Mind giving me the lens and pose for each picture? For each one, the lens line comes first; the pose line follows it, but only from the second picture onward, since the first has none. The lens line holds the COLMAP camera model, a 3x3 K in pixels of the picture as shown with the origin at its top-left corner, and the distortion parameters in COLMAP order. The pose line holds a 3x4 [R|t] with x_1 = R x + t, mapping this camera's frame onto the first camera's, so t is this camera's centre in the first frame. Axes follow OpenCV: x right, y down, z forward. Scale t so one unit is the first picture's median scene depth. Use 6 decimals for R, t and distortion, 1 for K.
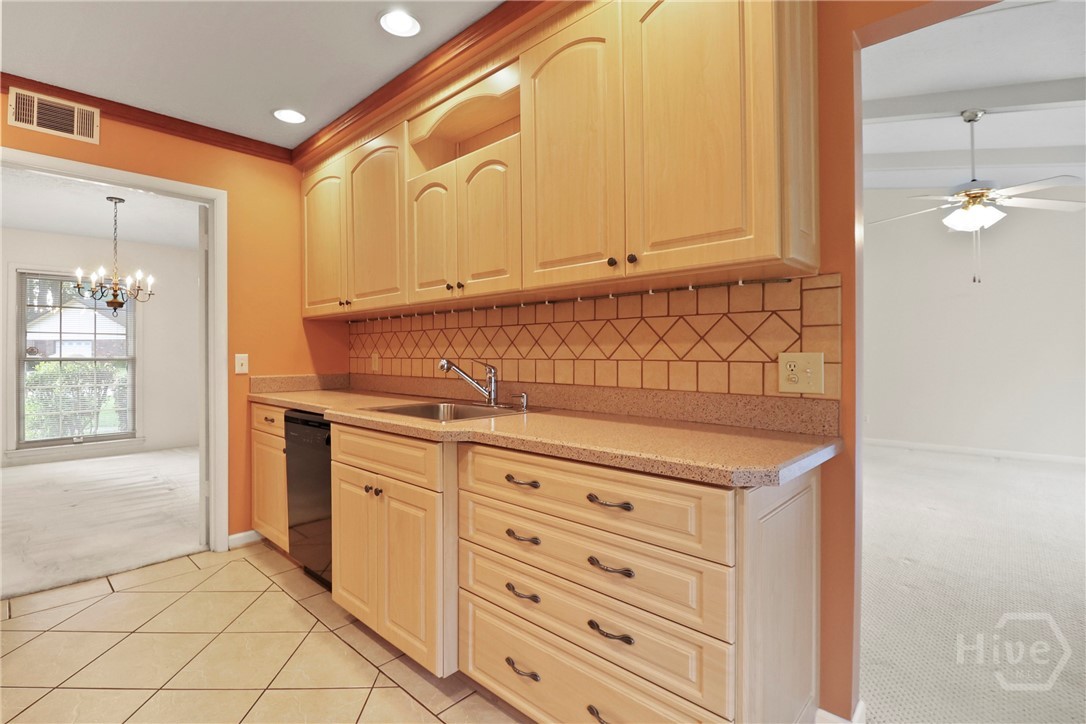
lens RADIAL K [[511.6, 0, 539.7], [0, 511.6, 348.1], [0, 0, 1]] dist [-0.023420, -0.000080]
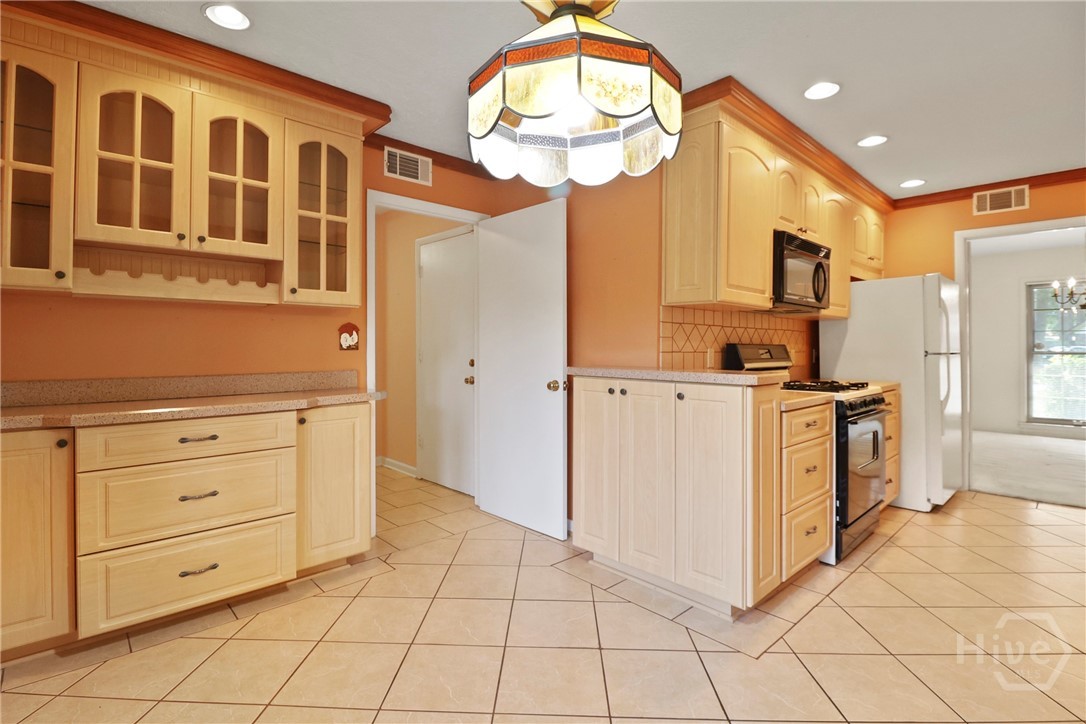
lens RADIAL K [[512.4, 0, 547.5], [0, 512.4, 344.1], [0, 0, 1]] dist [-0.001525, -0.009968]
pose [[-0.057746, -0.000804, -0.998331, 0.680793], [0.007185, 0.999973, -0.001220, -0.012567], [0.998305, -0.007243, -0.057739, -0.331566]]
